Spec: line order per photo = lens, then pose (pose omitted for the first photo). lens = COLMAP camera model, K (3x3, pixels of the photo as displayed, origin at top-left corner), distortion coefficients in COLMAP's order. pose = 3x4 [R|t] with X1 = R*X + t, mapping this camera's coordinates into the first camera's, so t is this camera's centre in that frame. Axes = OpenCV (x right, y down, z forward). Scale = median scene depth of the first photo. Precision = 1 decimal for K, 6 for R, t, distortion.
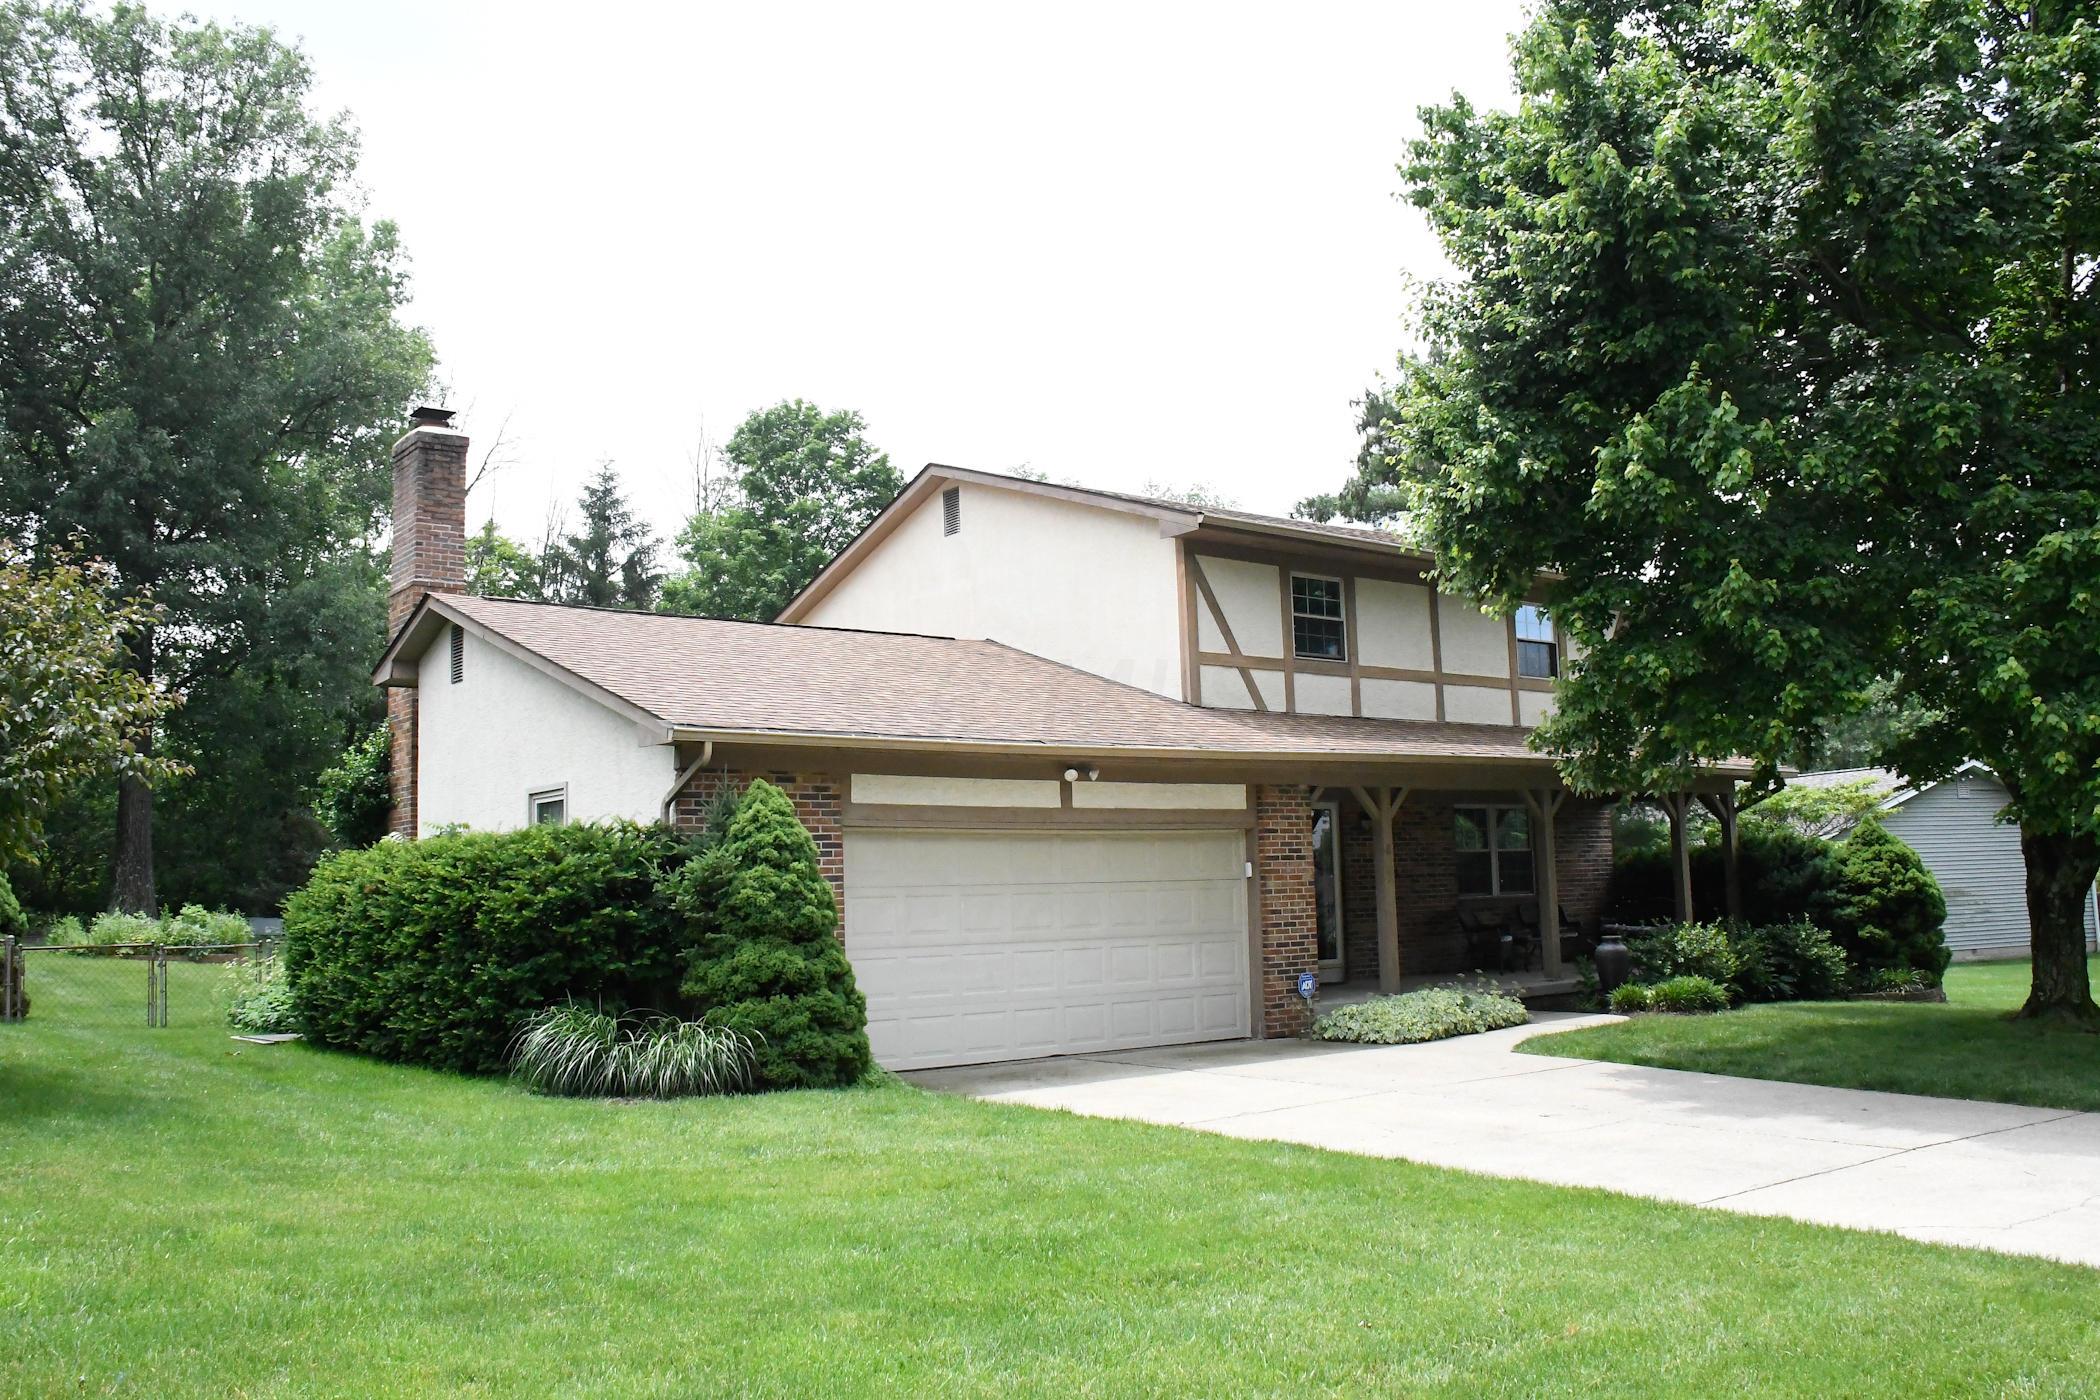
lens RADIAL K [[1710.1, 0, 1051.5], [0, 1710.1, 699.1], [0, 0, 1]] dist [-0.058236, 0.001317]
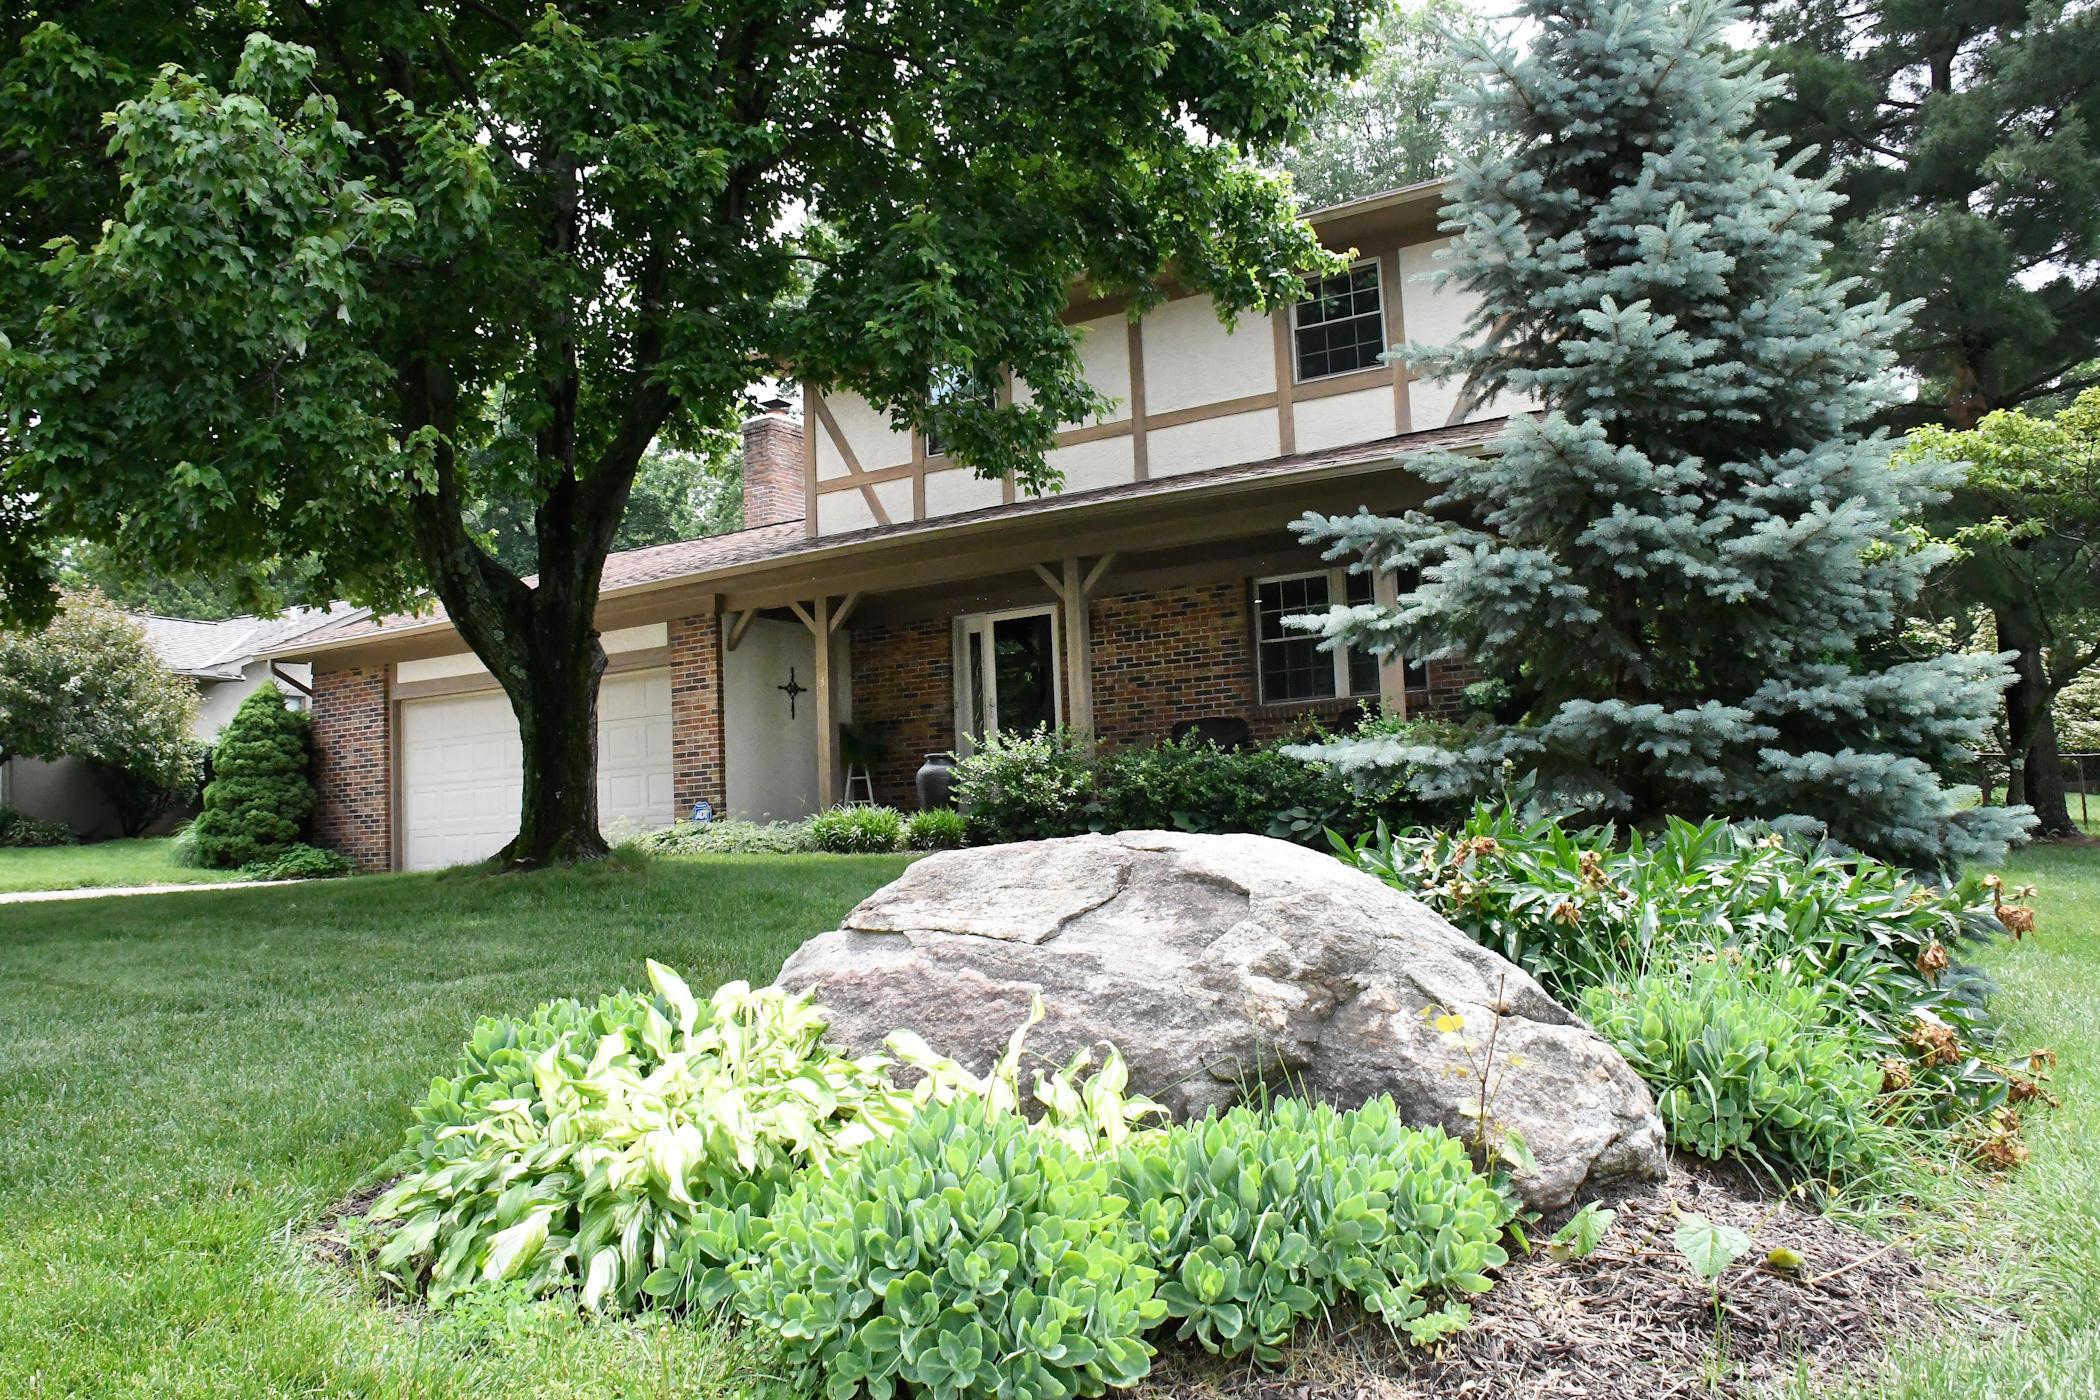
lens RADIAL K [[1710.1, 0, 1049.9], [0, 1710.1, 699.6], [0, 0, 1]] dist [-0.058236, 0.001317]
pose [[0.330471, -0.071547, -0.941100, 1.026043], [0.136361, 0.990280, -0.027402, 0.138718], [0.933914, -0.119274, 0.337015, 0.764919]]
